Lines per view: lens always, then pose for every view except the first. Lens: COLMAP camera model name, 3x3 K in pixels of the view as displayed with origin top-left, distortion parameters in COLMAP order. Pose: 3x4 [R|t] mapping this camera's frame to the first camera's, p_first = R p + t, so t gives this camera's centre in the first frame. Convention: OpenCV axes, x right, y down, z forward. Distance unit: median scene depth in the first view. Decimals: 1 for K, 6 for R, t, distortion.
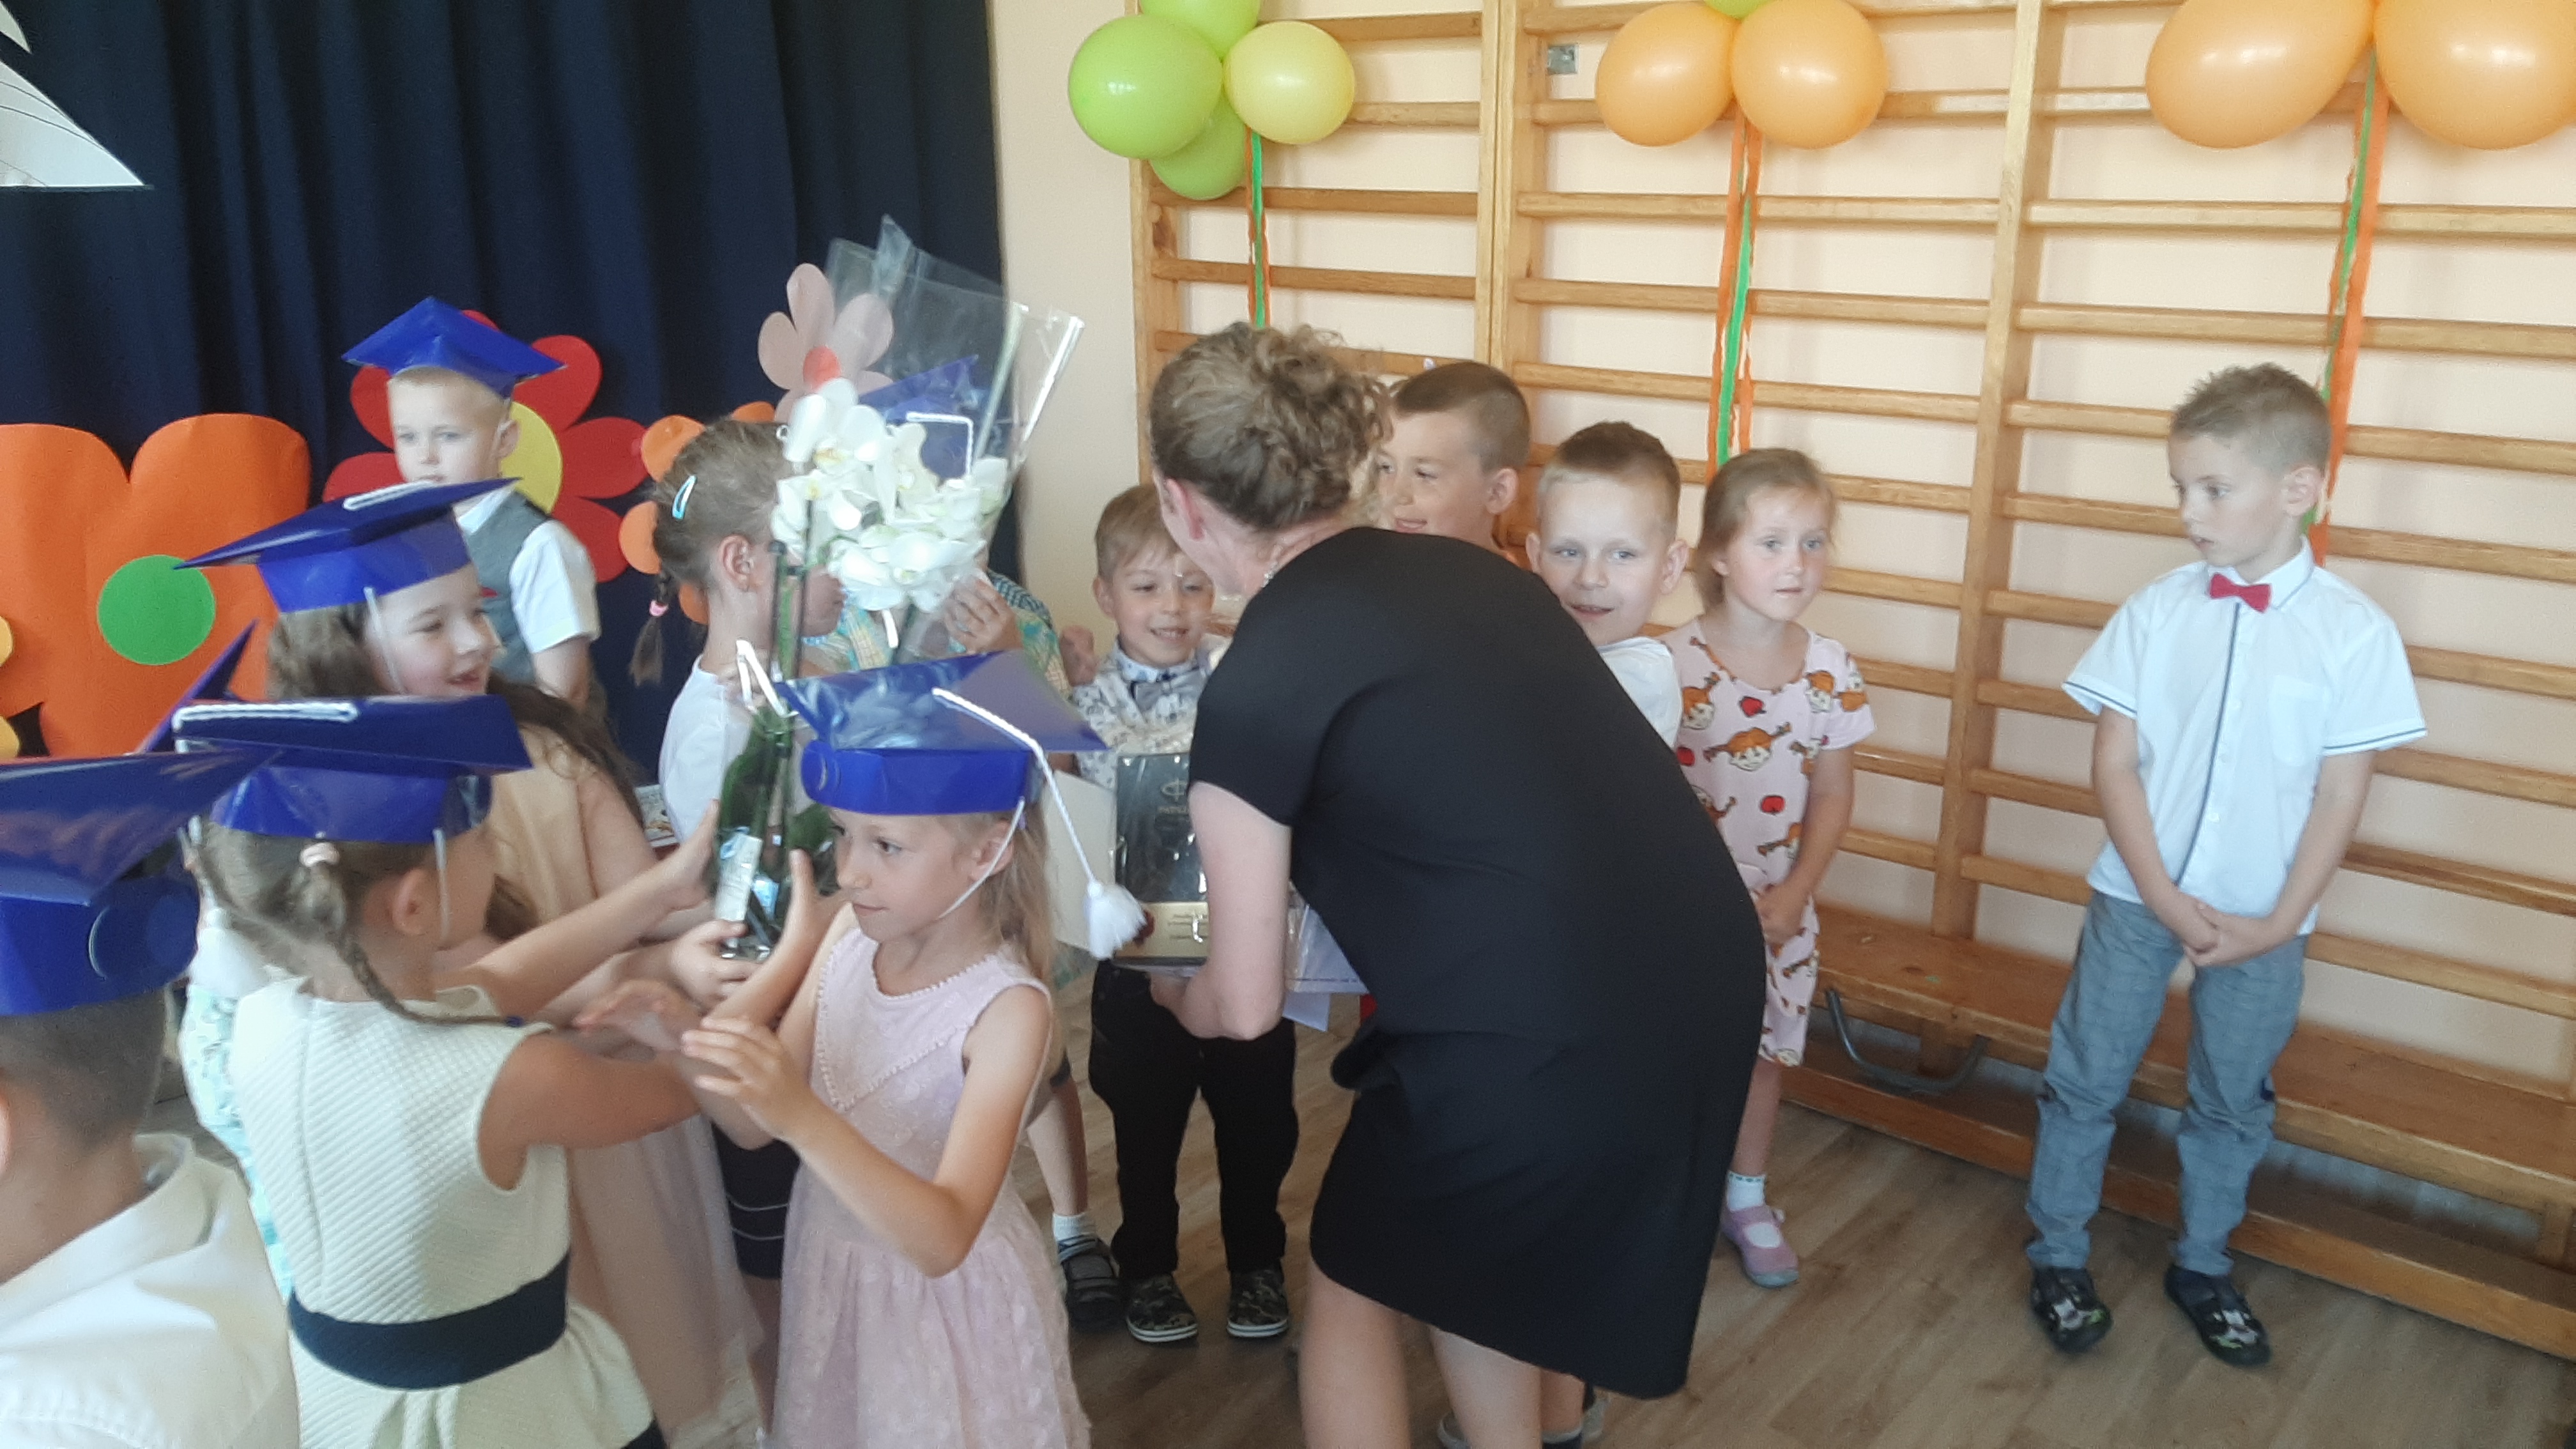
lens RADIAL K [[1992.7, 0, 1344.9], [0, 1992.7, 715.8], [0, 0, 1]] dist [0.032801, -0.067985]
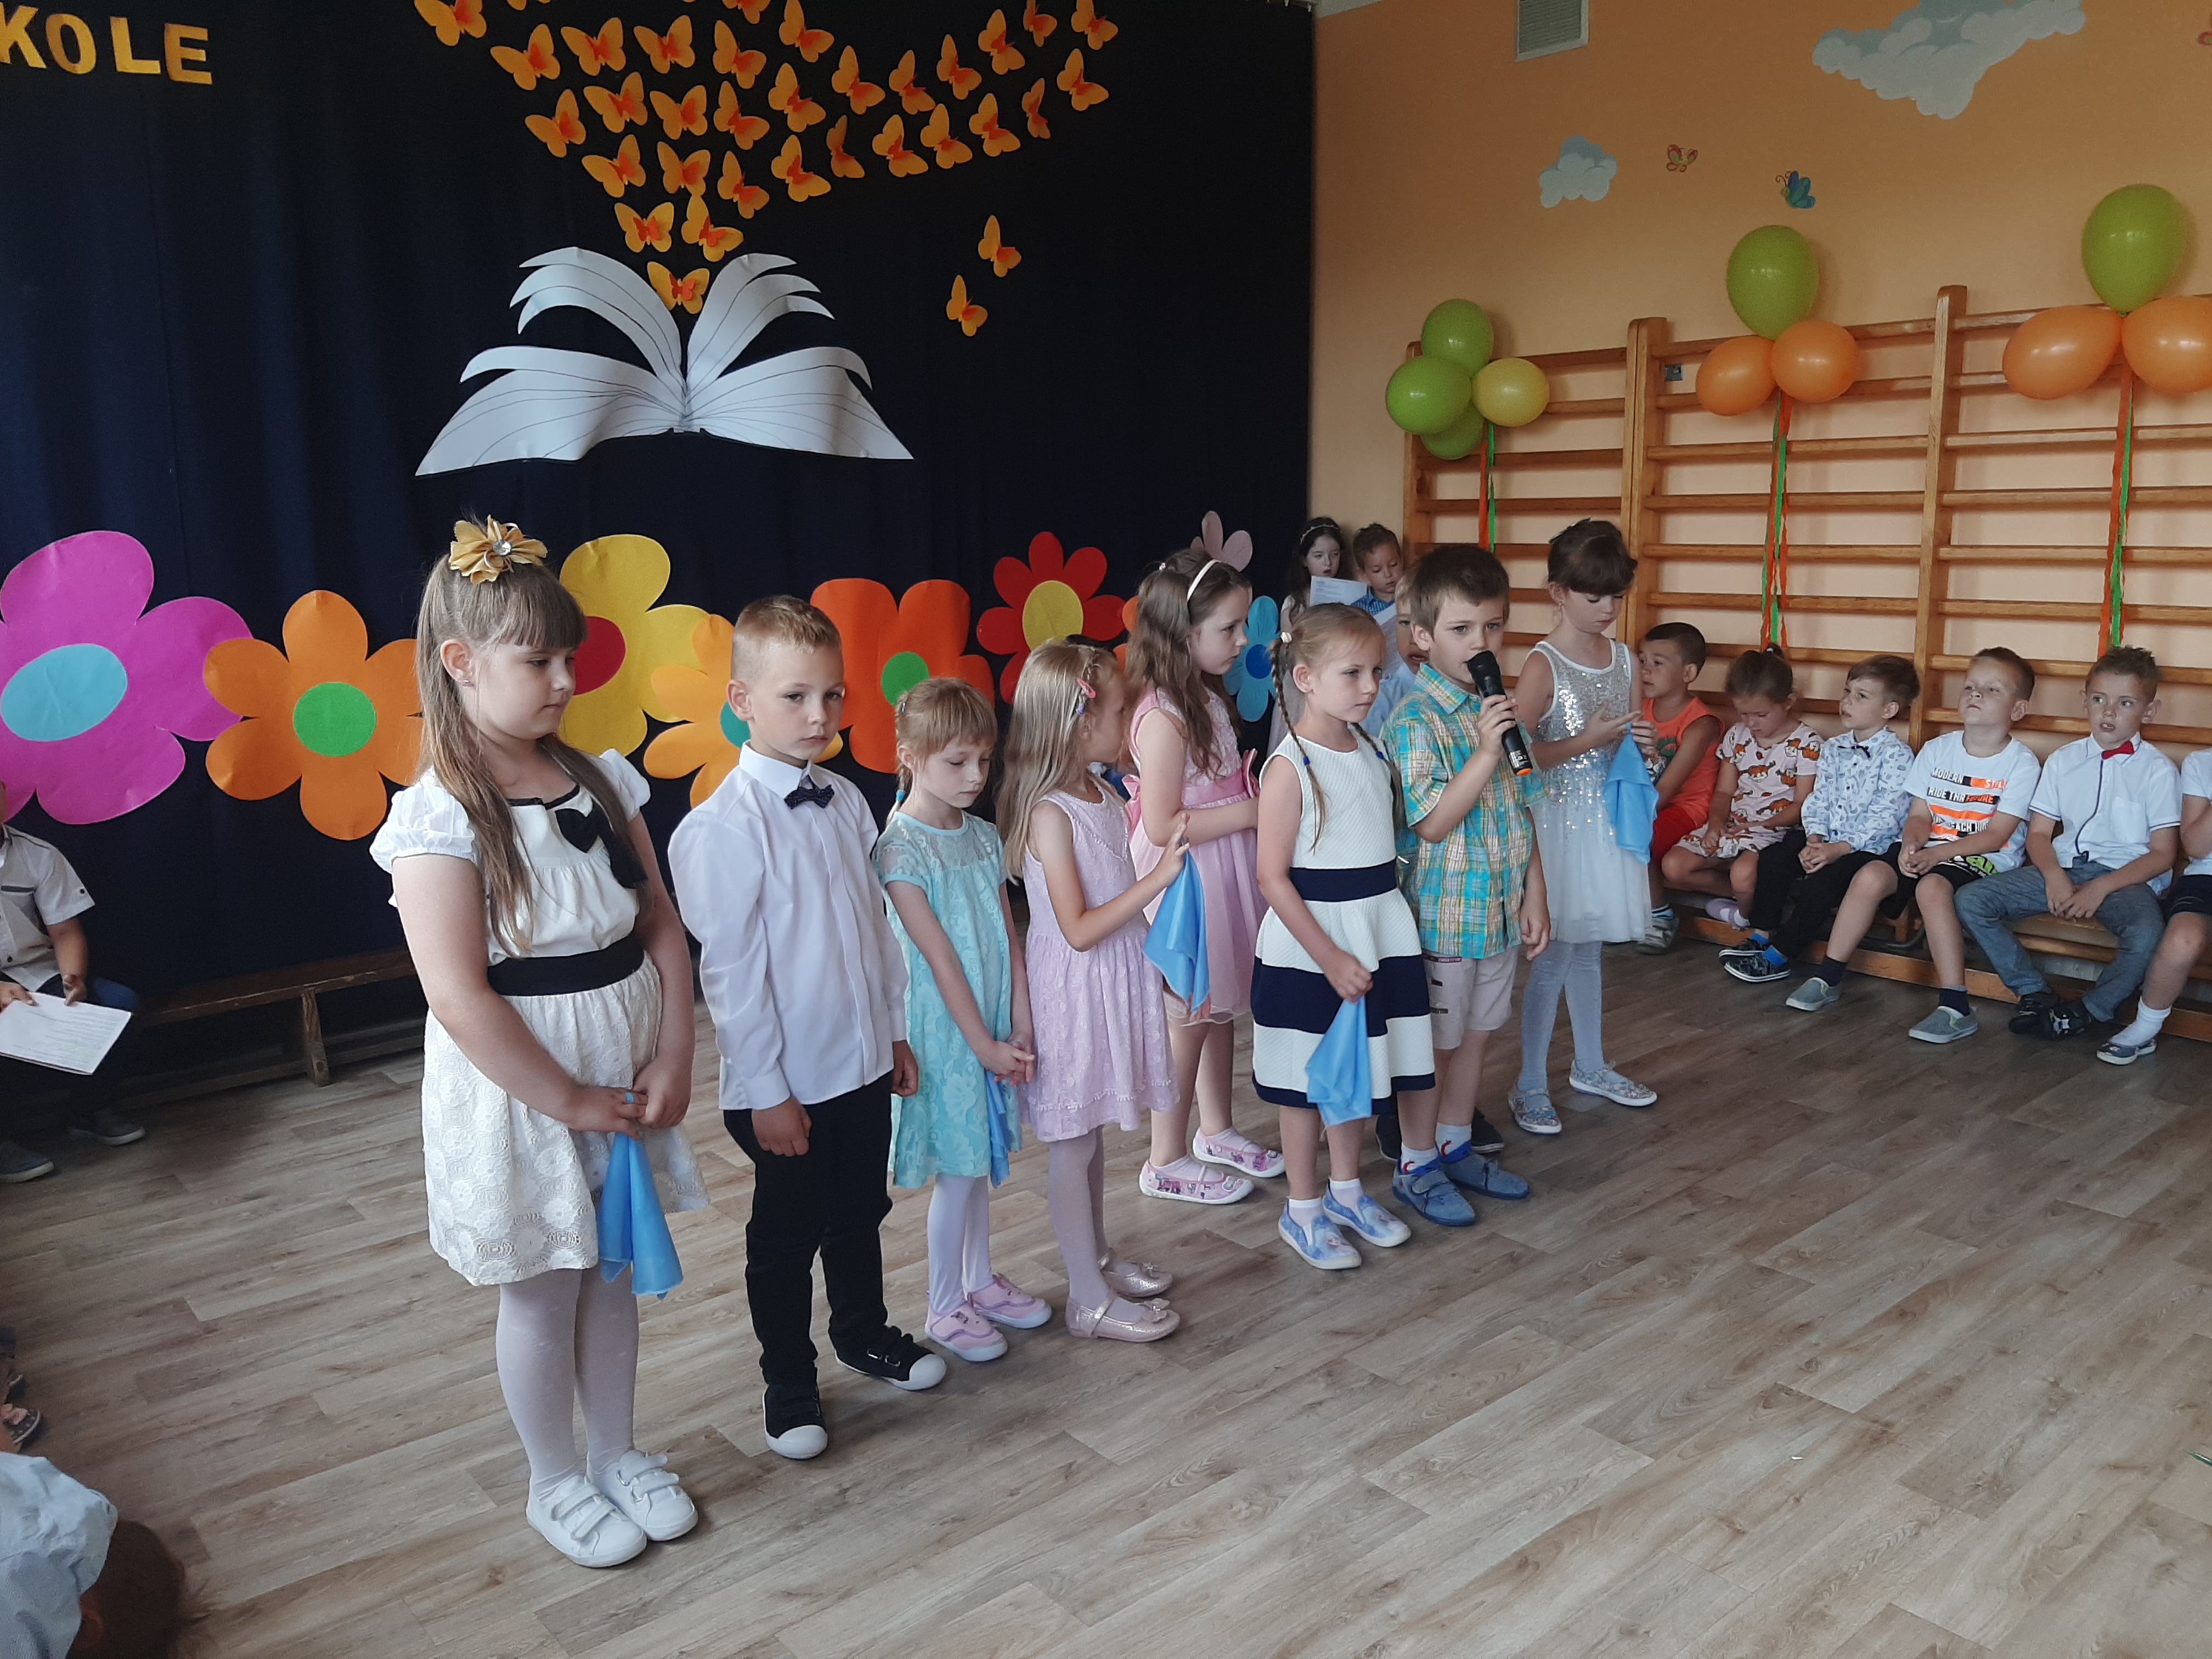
lens RADIAL K [[1730.9, 0, 1143.9], [0, 1730.9, 815.6], [0, 0, 1]] dist [0.048733, -0.092904]
pose [[0.985625, 0.010414, -0.168626, -0.093829], [-0.026212, 0.995438, -0.091738, 0.224472], [0.166902, 0.094840, 0.981402, -0.573551]]
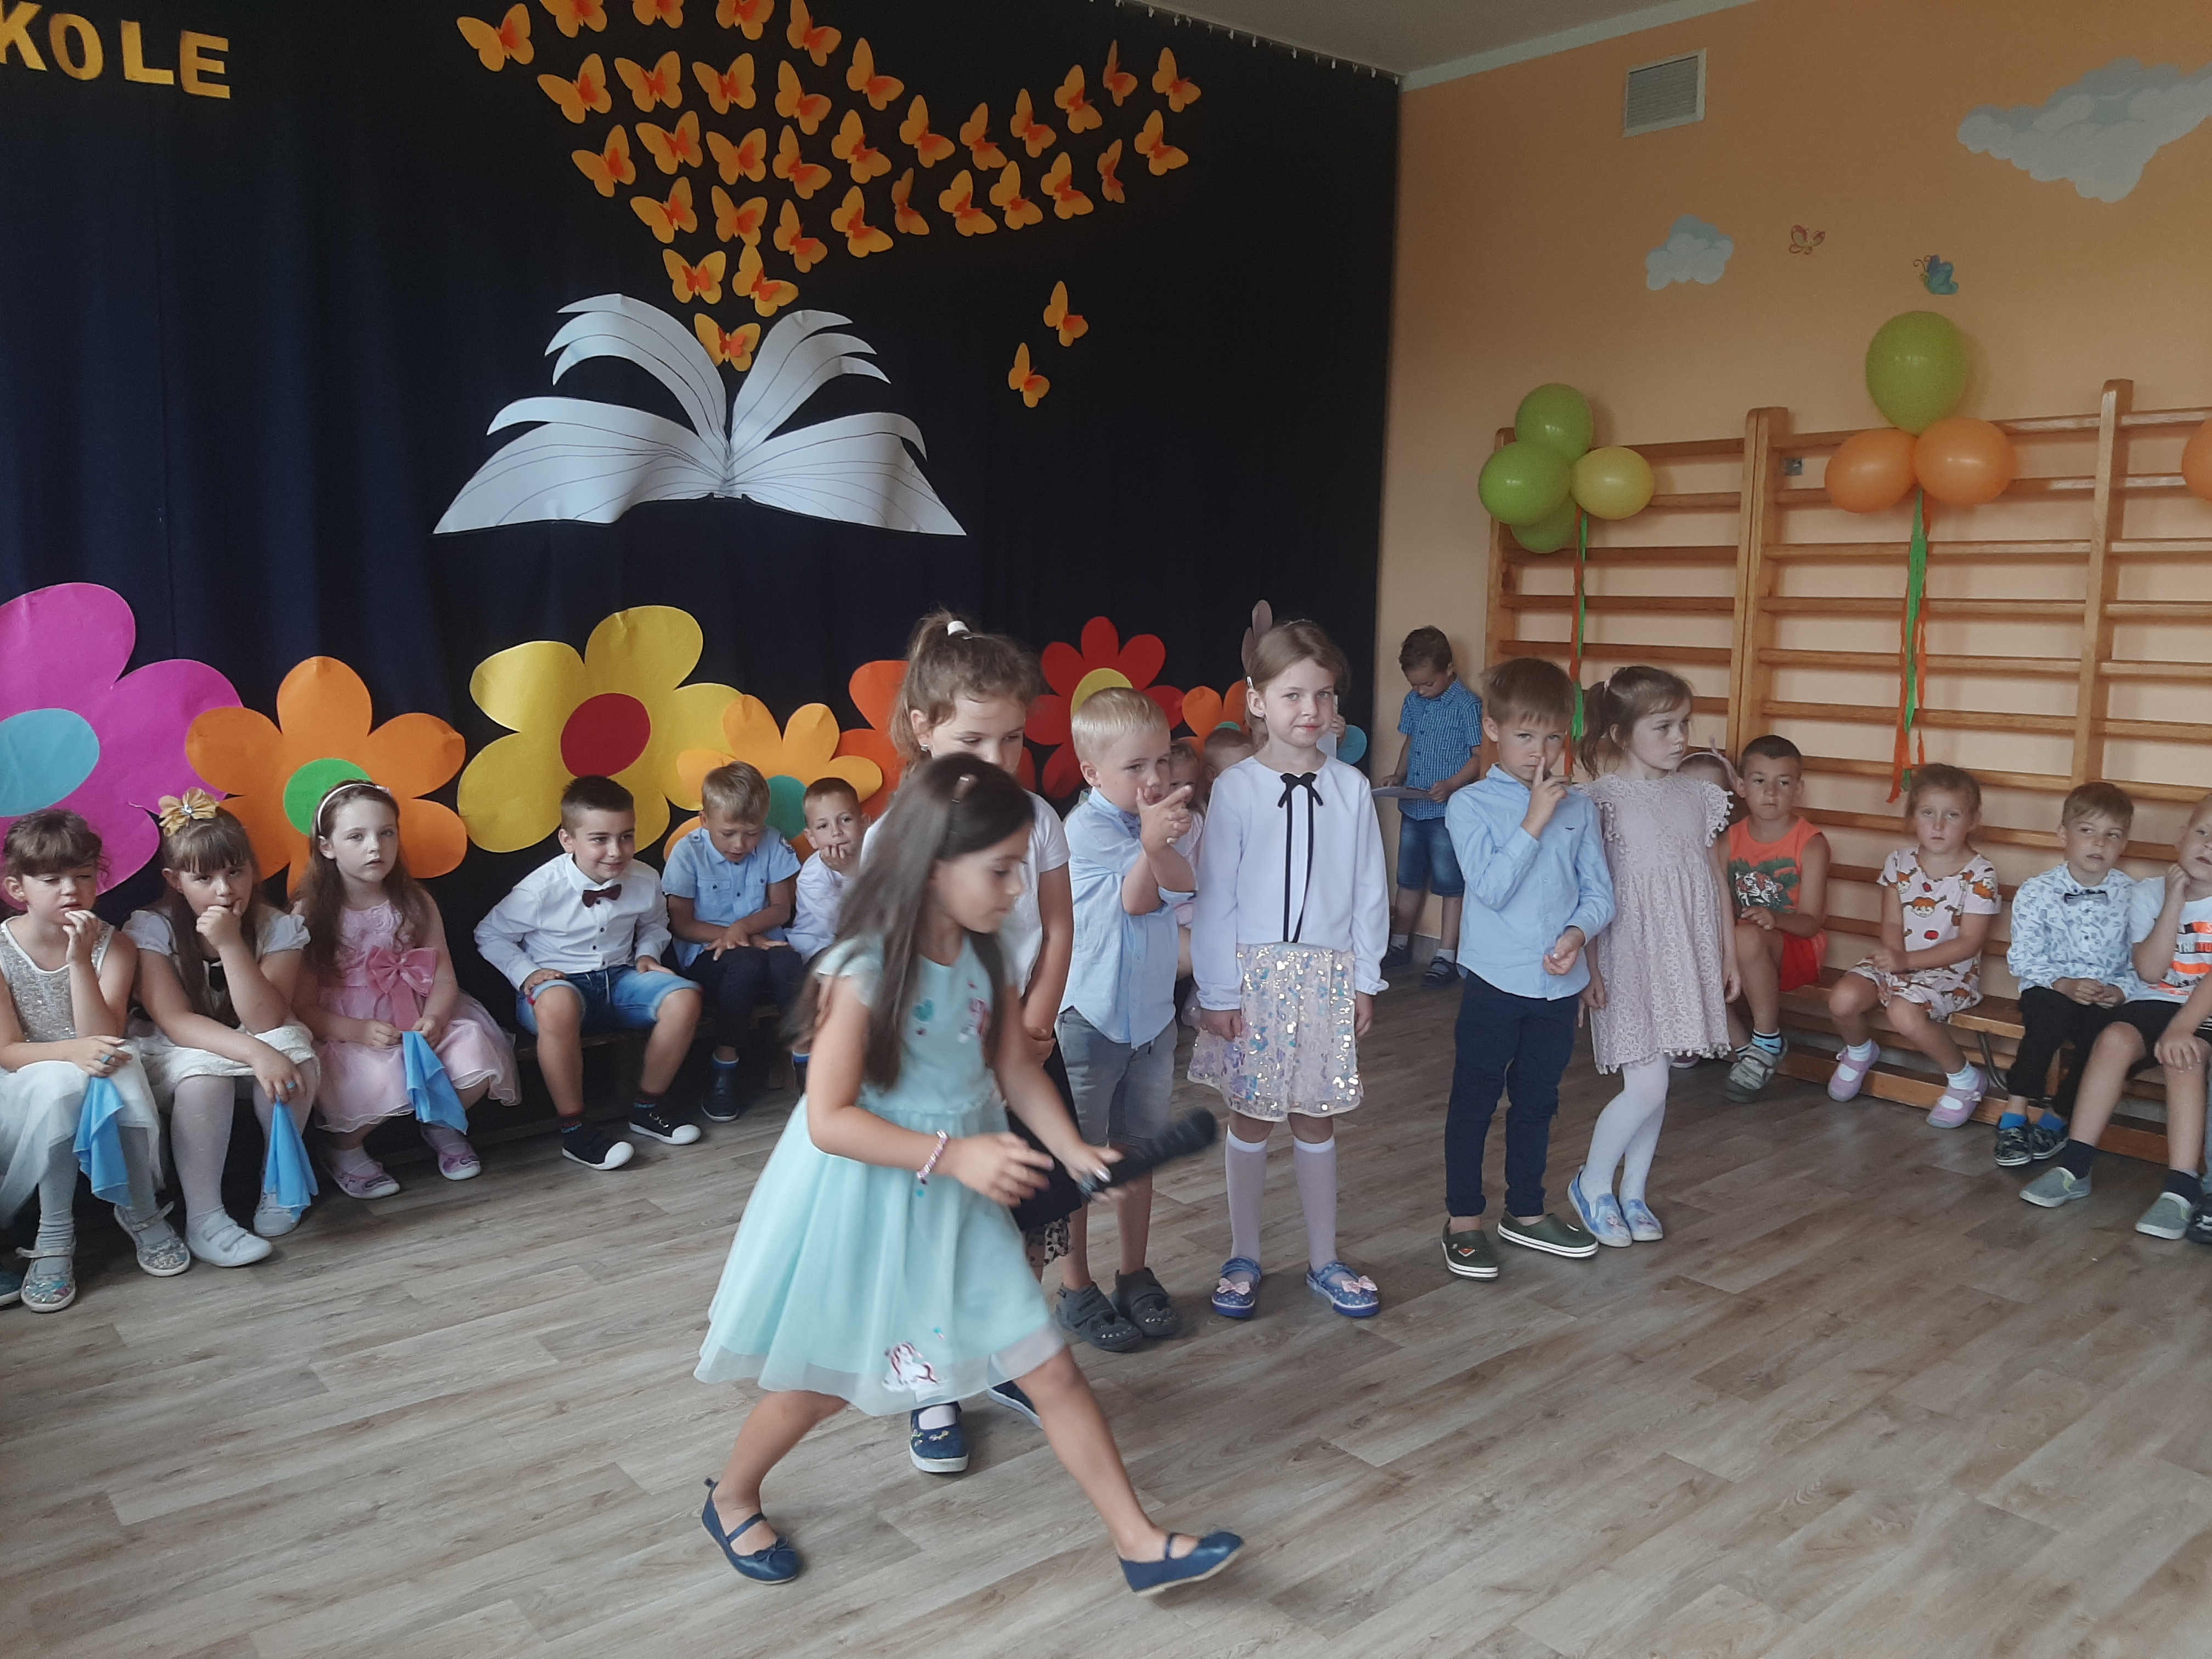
lens RADIAL K [[1730.9, 0, 1141.3], [0, 1730.9, 802.7], [0, 0, 1]] dist [0.048733, -0.092904]
pose [[0.985463, 0.029170, -0.167364, -0.180359], [-0.055000, 0.986872, -0.151847, 0.197399], [0.160738, 0.158845, 0.974131, -0.447216]]
